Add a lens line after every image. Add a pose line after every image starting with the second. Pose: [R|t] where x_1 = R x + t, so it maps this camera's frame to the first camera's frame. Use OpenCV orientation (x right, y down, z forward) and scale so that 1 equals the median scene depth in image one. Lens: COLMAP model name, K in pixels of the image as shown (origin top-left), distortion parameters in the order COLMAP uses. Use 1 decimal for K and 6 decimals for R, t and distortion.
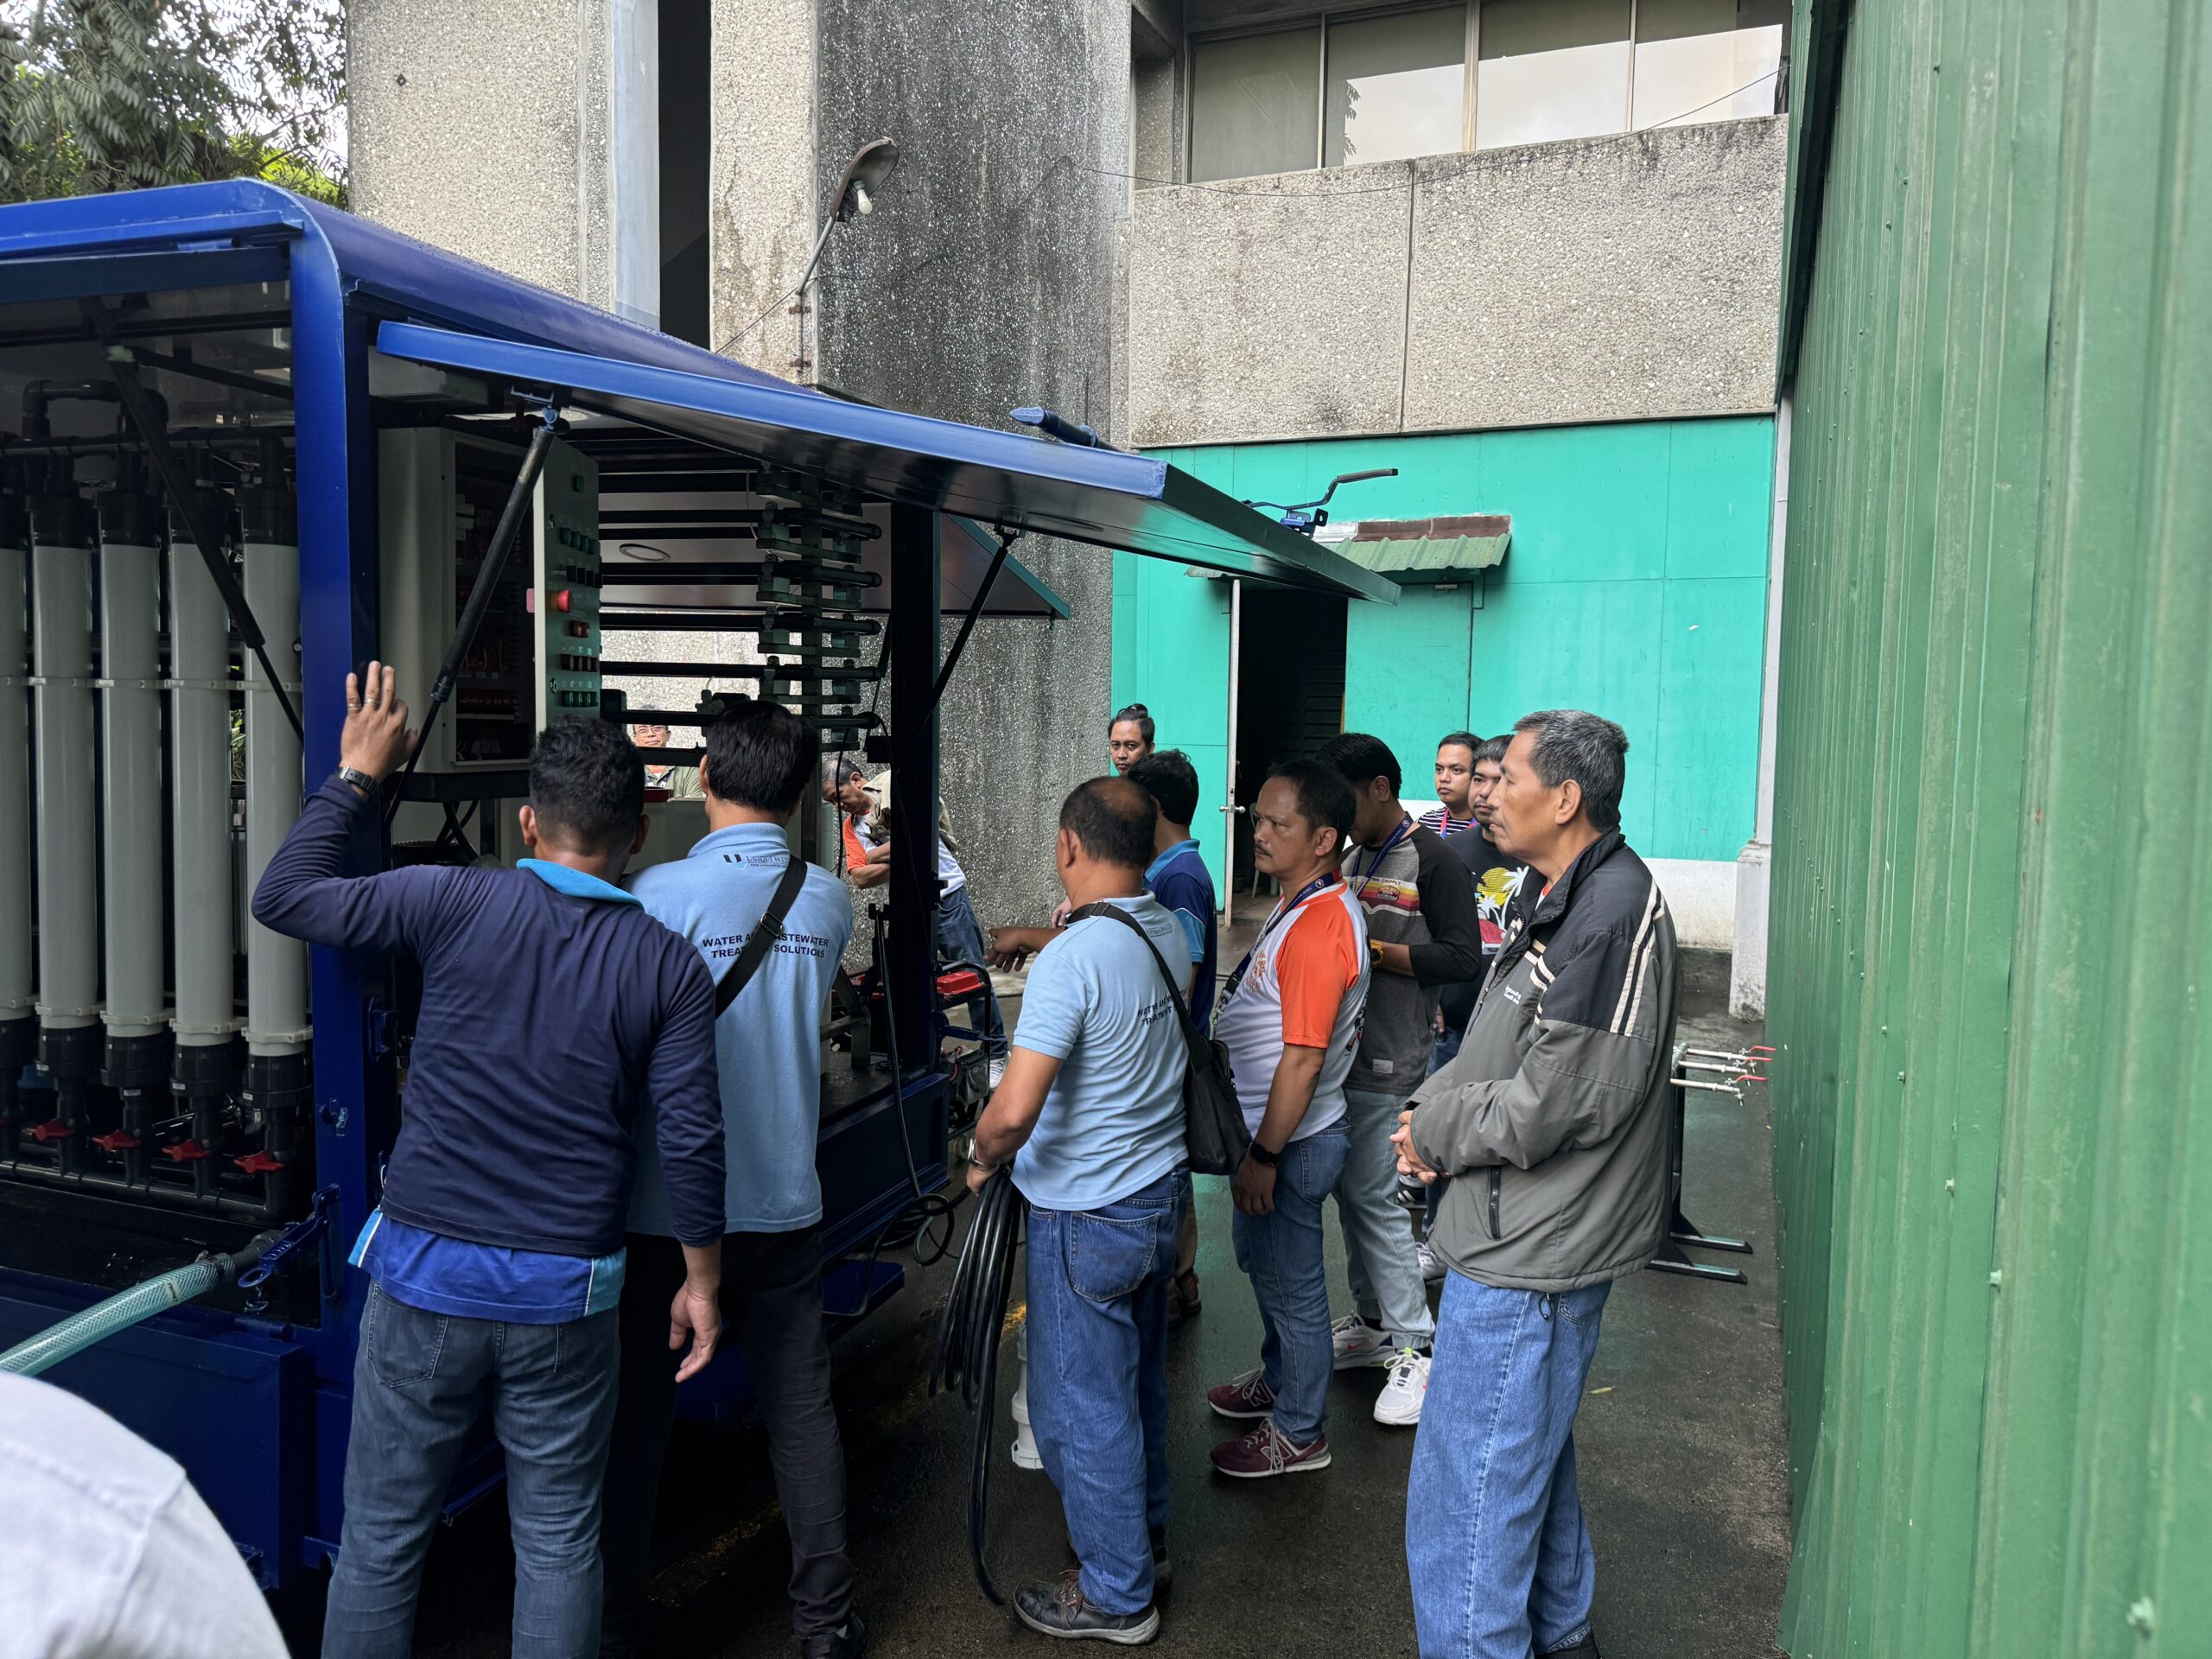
lens RADIAL K [[1525.3, 0, 1109.7], [0, 1525.3, 833.8], [0, 0, 1]] dist [-0.006138, -0.032076]
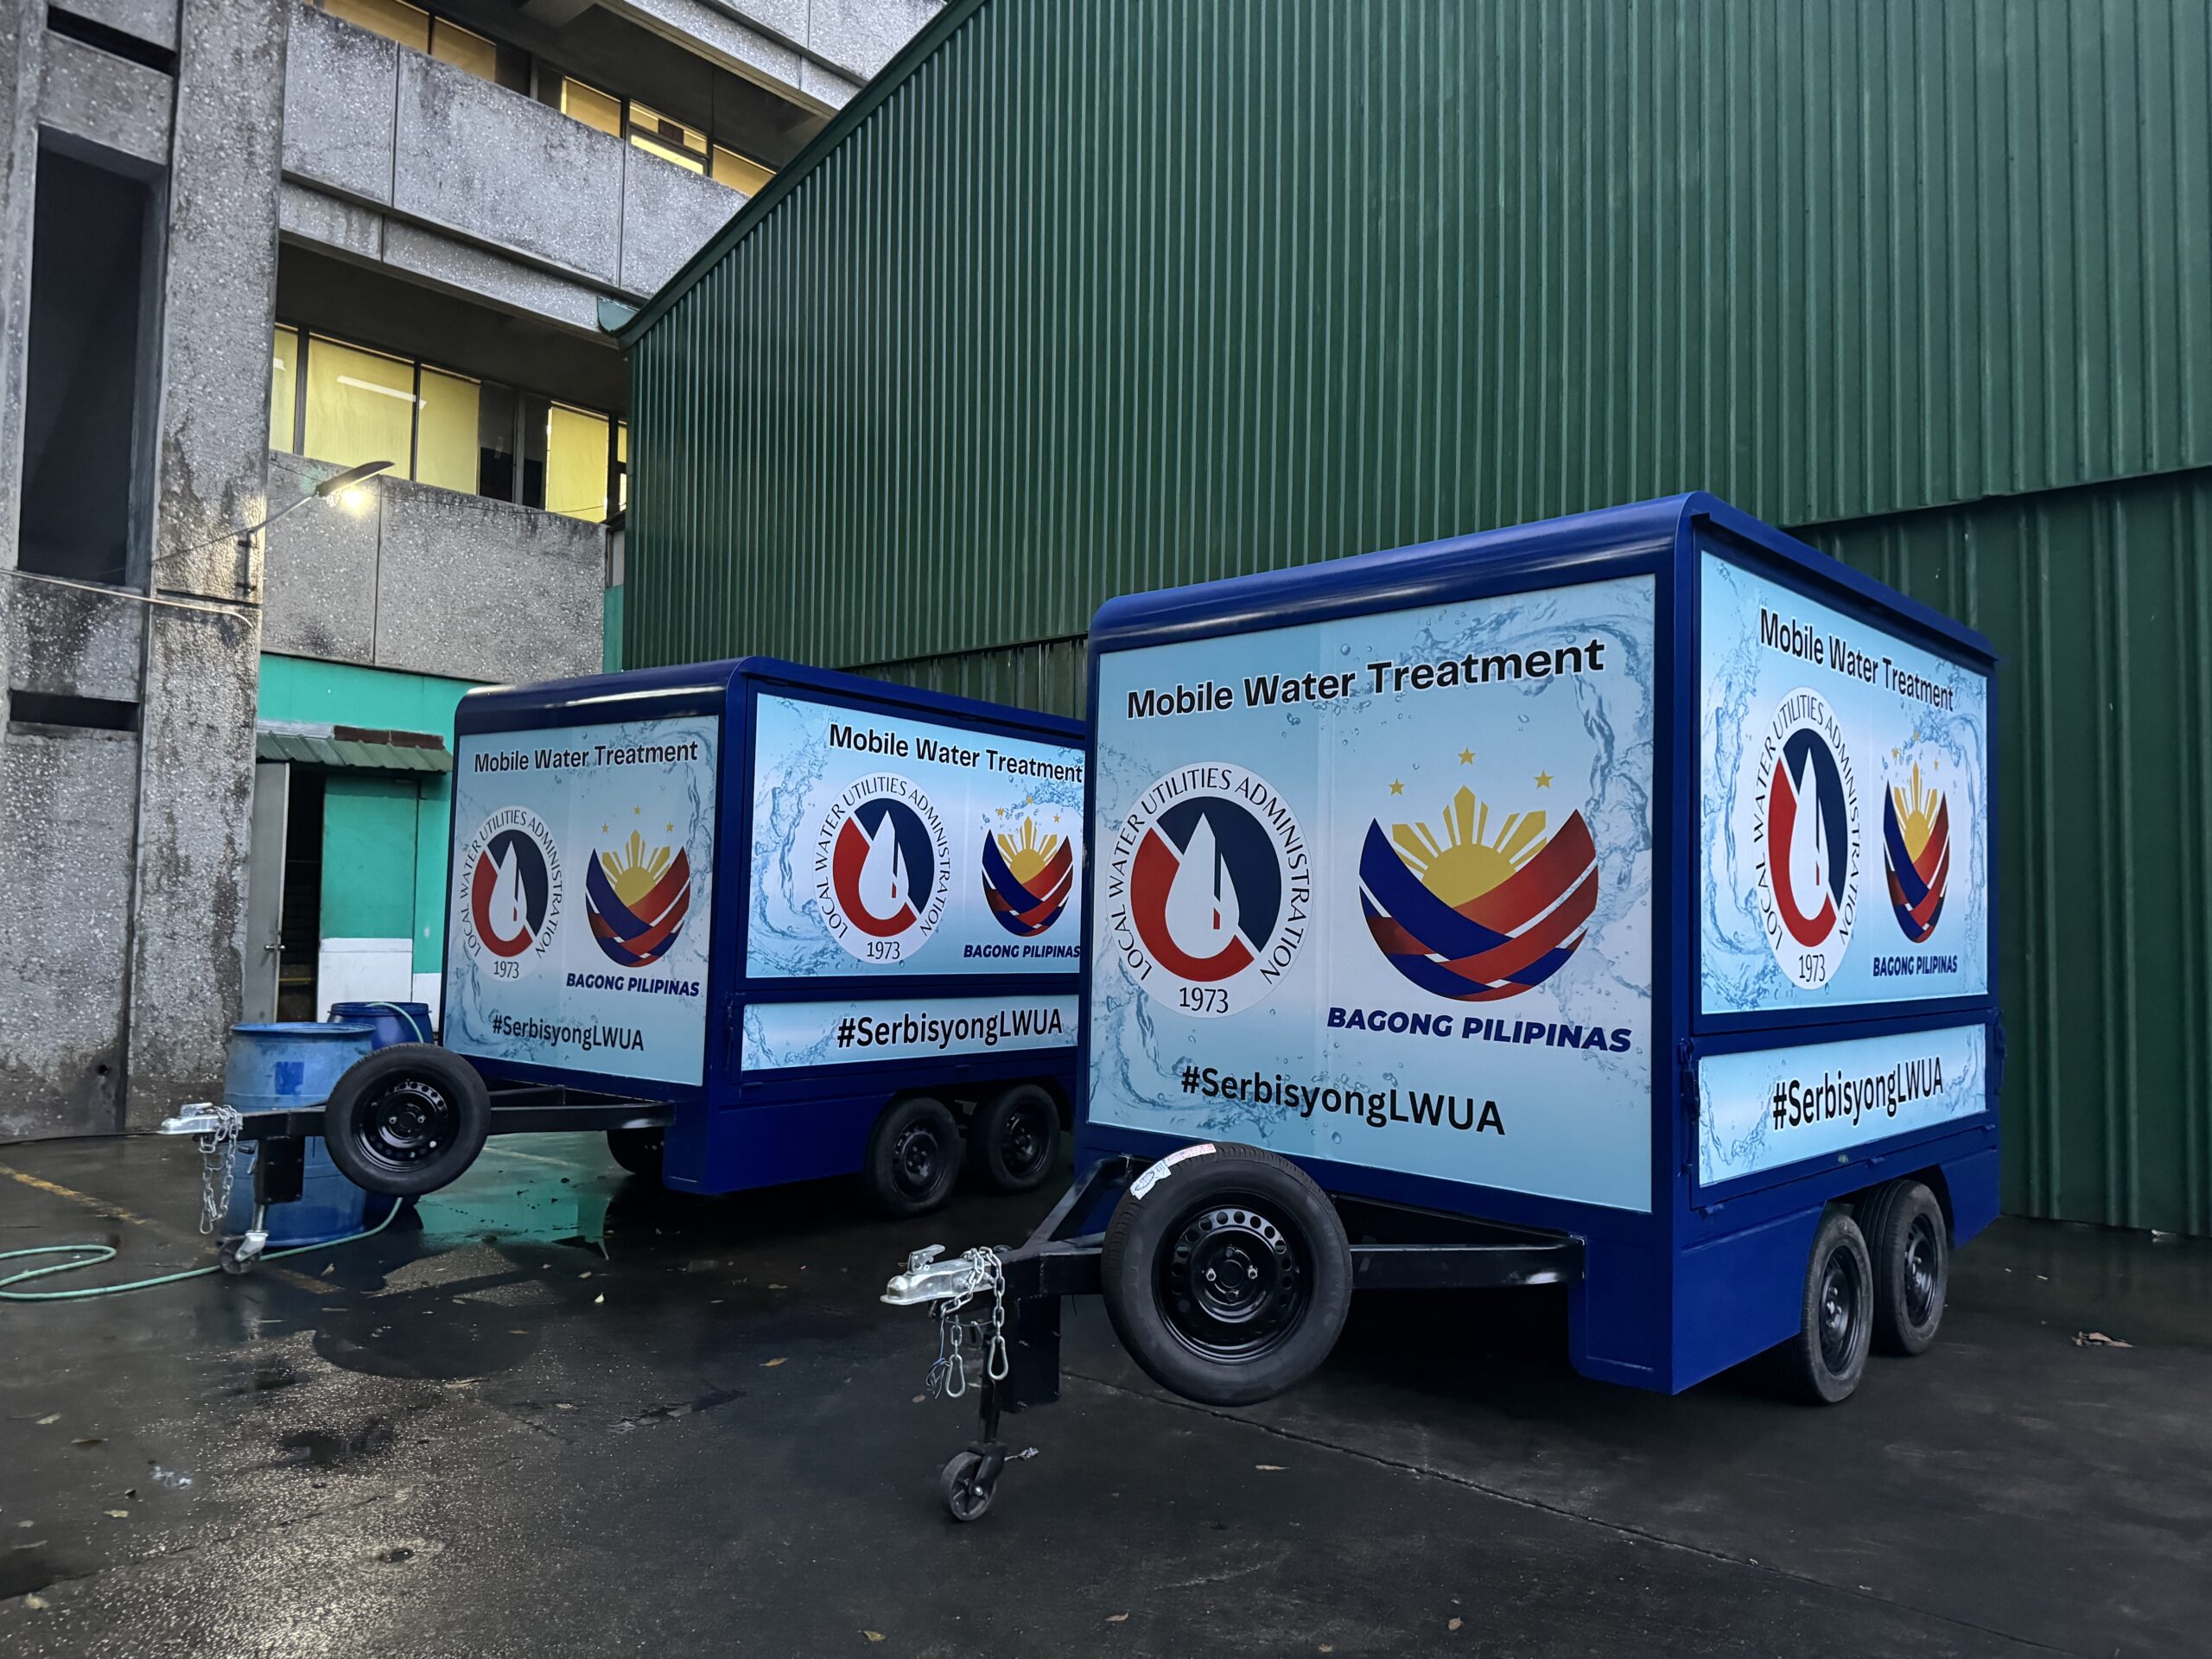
lens RADIAL K [[1525.3, 0, 1064.9], [0, 1525.3, 811.2], [0, 0, 1]] dist [-0.006138, -0.032076]
pose [[0.335873, 0.057512, 0.940150, -0.906583], [0.055330, 0.995206, -0.080646, 0.011864], [-0.940281, 0.079106, 0.331081, -0.029236]]
